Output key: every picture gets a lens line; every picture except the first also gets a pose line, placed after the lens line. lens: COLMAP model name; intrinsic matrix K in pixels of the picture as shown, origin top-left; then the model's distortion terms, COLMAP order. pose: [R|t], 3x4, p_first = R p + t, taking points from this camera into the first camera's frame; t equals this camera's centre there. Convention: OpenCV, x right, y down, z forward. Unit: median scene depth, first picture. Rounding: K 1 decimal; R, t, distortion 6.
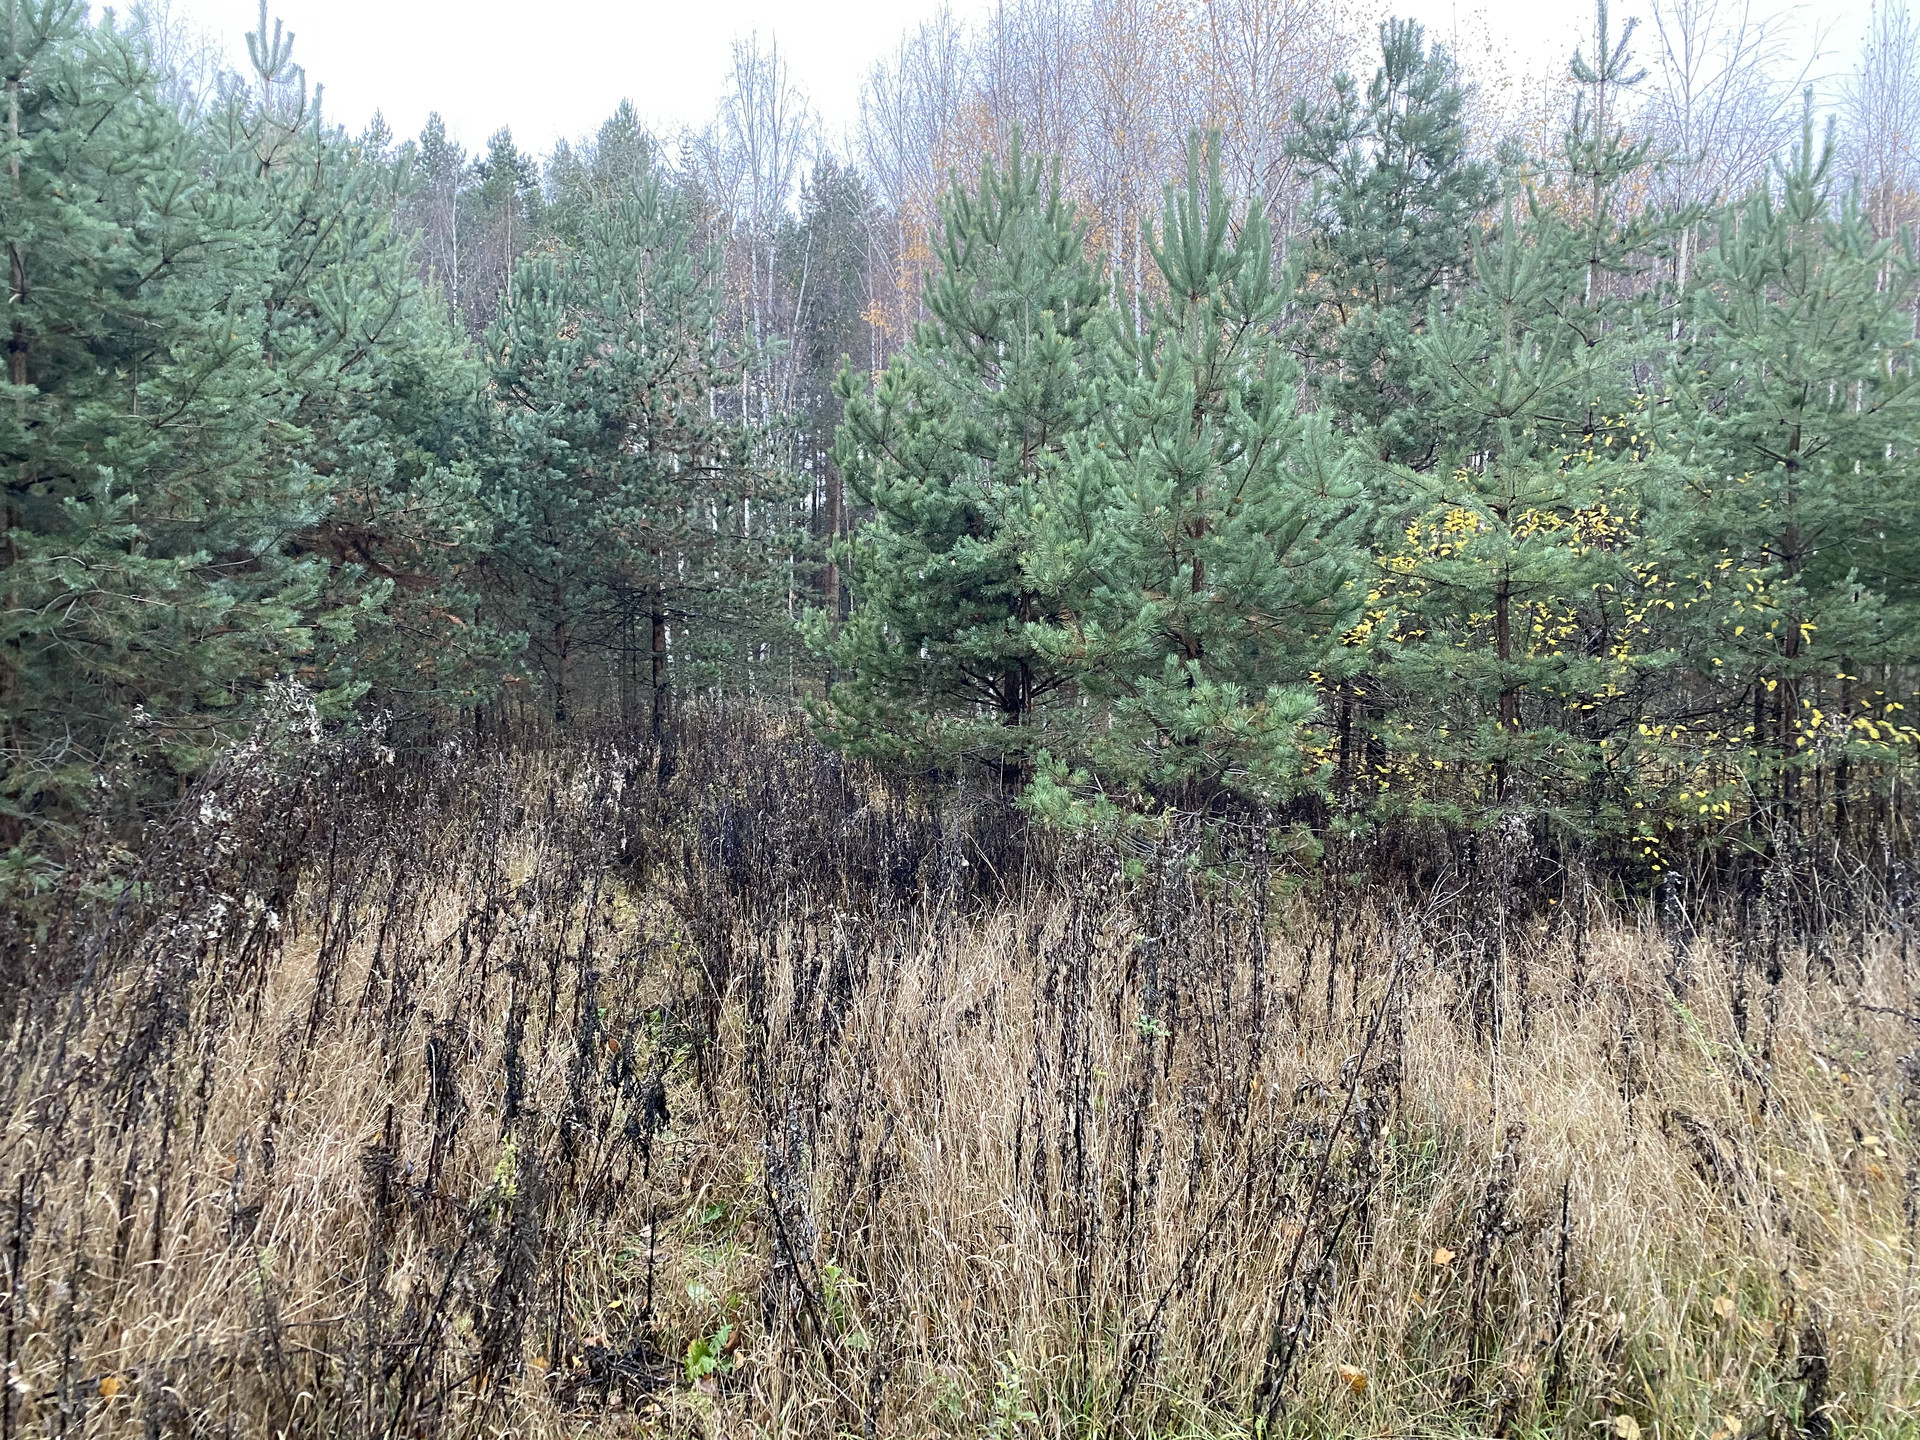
lens RADIAL K [[1429.5, 0, 959.8], [0, 1429.5, 714.6], [0, 0, 1]] dist [0.009760, -0.004685]
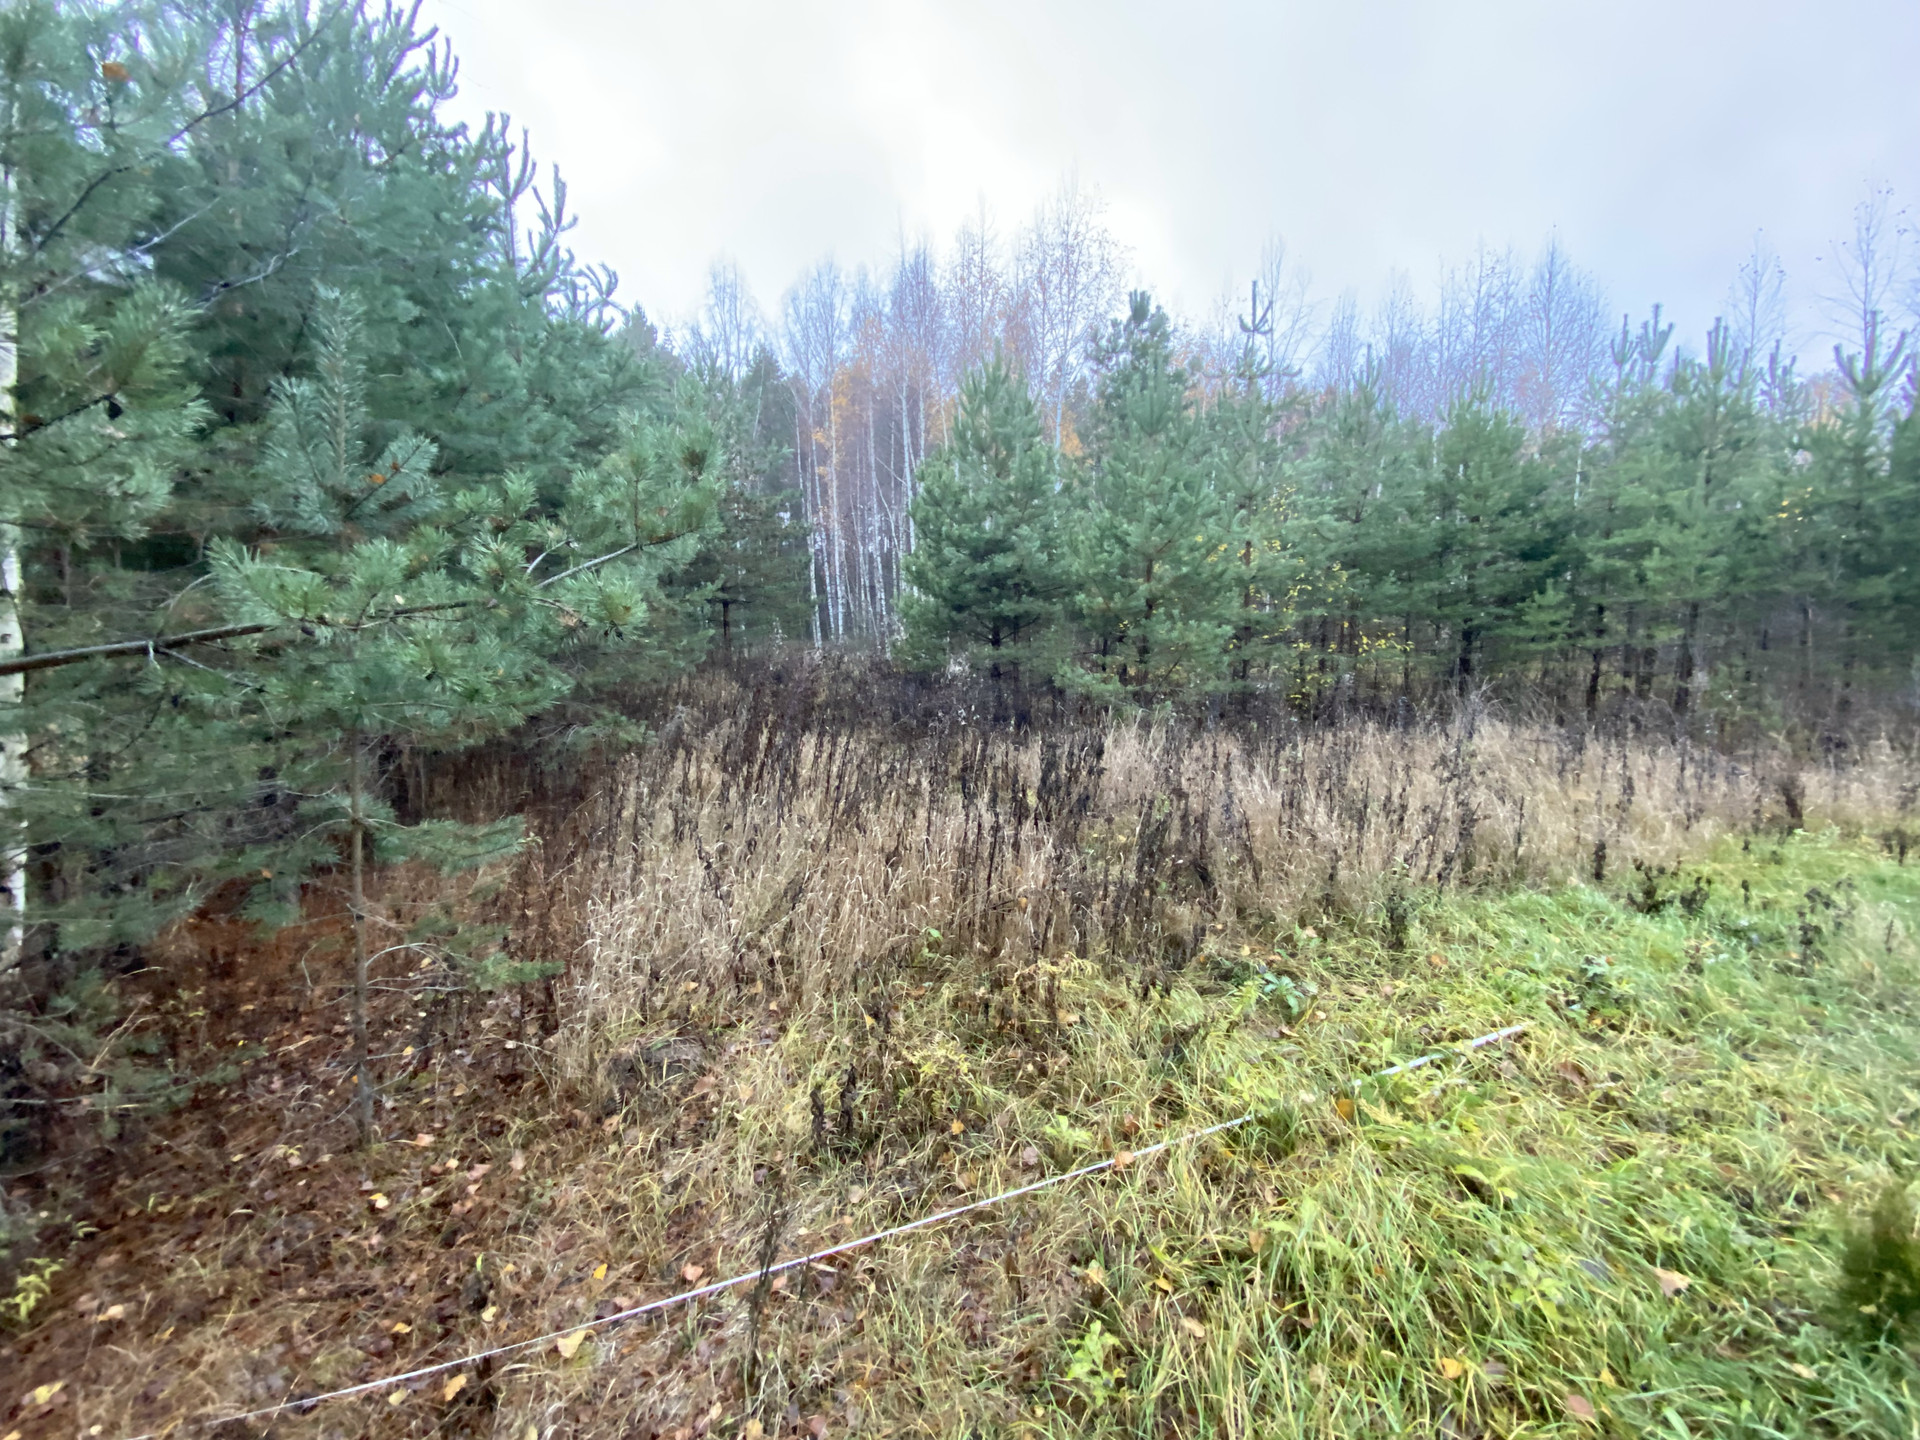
lens RADIAL K [[758.0, 0, 955.7], [0, 758.0, 724.8], [0, 0, 1]] dist [0.013946, -0.018376]
pose [[0.983226, -0.034668, 0.179066, -0.246959], [0.018842, 0.995824, 0.089334, 0.017858], [-0.181415, -0.084461, 0.979773, -0.047757]]
